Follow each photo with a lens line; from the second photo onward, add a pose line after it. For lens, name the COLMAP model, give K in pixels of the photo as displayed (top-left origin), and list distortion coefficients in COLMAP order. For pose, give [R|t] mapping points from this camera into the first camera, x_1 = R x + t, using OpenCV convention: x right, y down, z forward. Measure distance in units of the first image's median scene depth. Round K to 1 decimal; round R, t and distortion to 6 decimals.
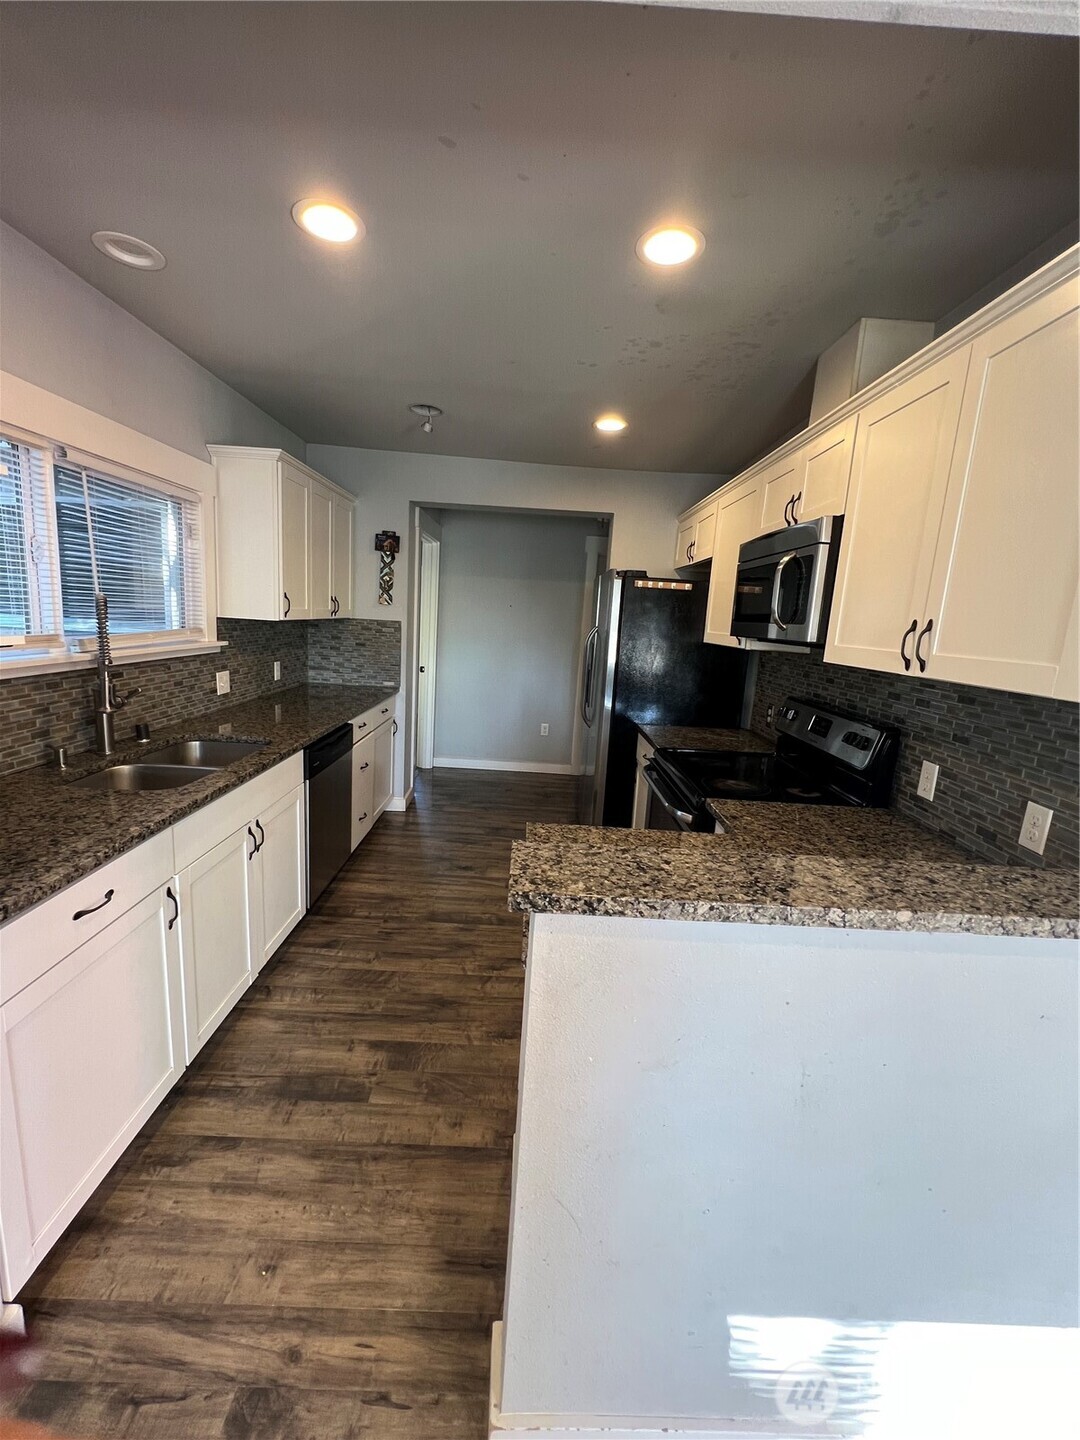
lens RADIAL K [[576.7, 0, 538.0], [0, 576.7, 718.1], [0, 0, 1]] dist [-0.011680, -0.000467]
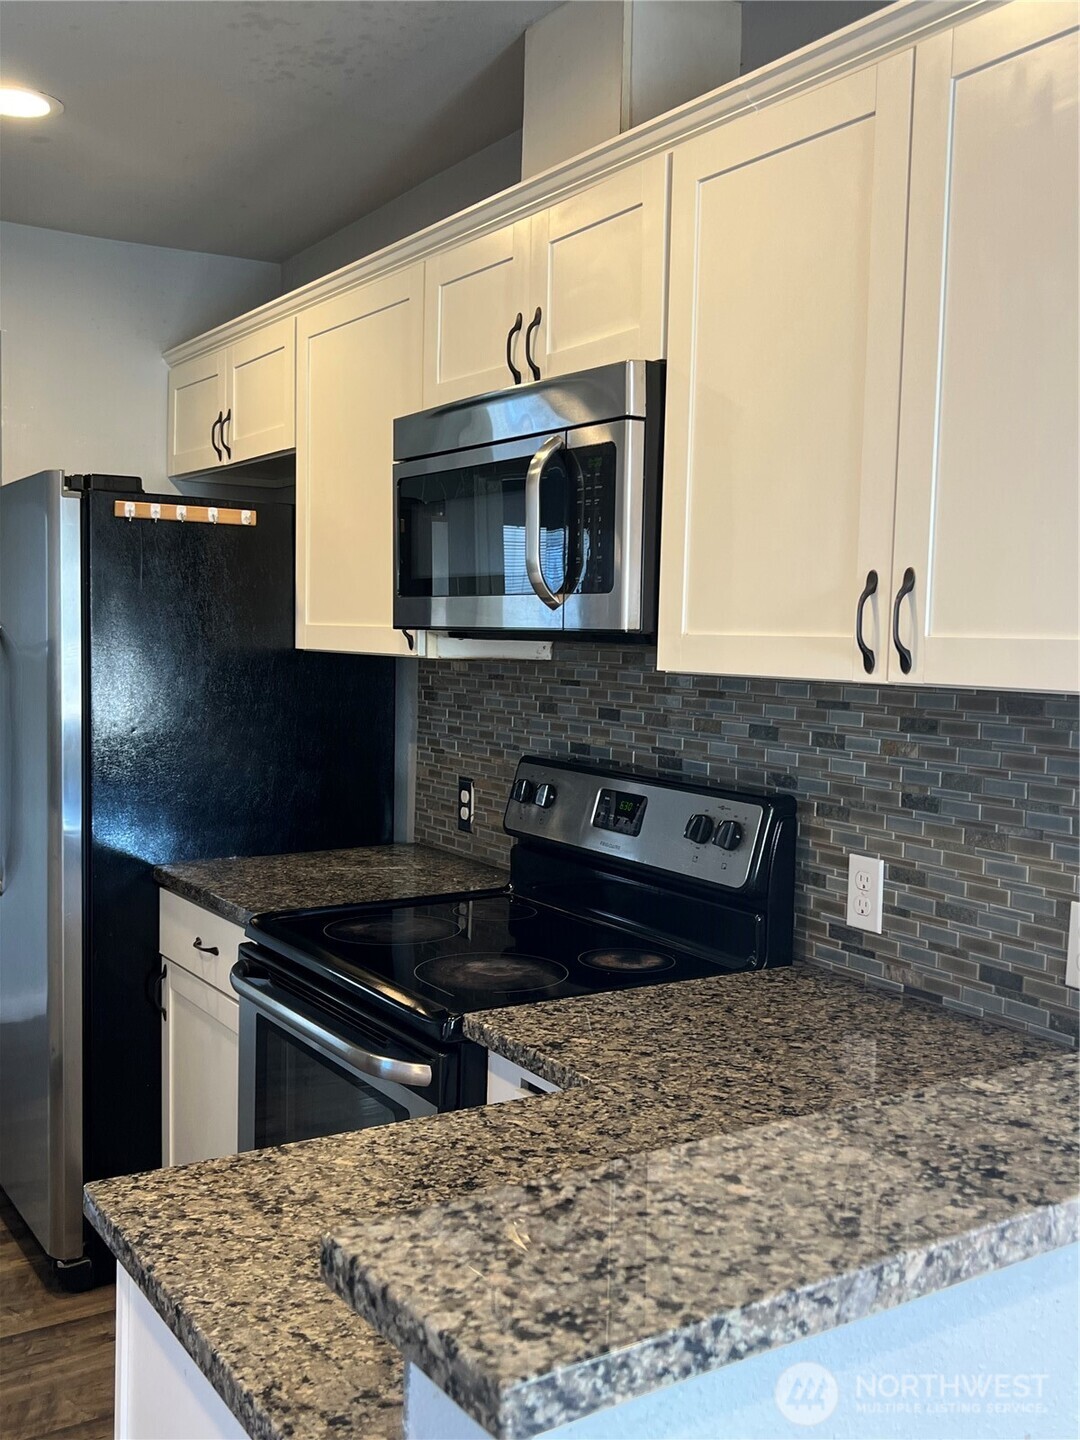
lens RADIAL K [[1379.1, 0, 539.3], [0, 1379.1, 718.2], [0, 0, 1]] dist [0.026437, 0.000000]
pose [[0.839372, -0.075779, 0.538250, -0.199926], [0.122532, 0.991125, -0.051544, -0.015133], [-0.529567, 0.109218, 0.841208, 0.130212]]
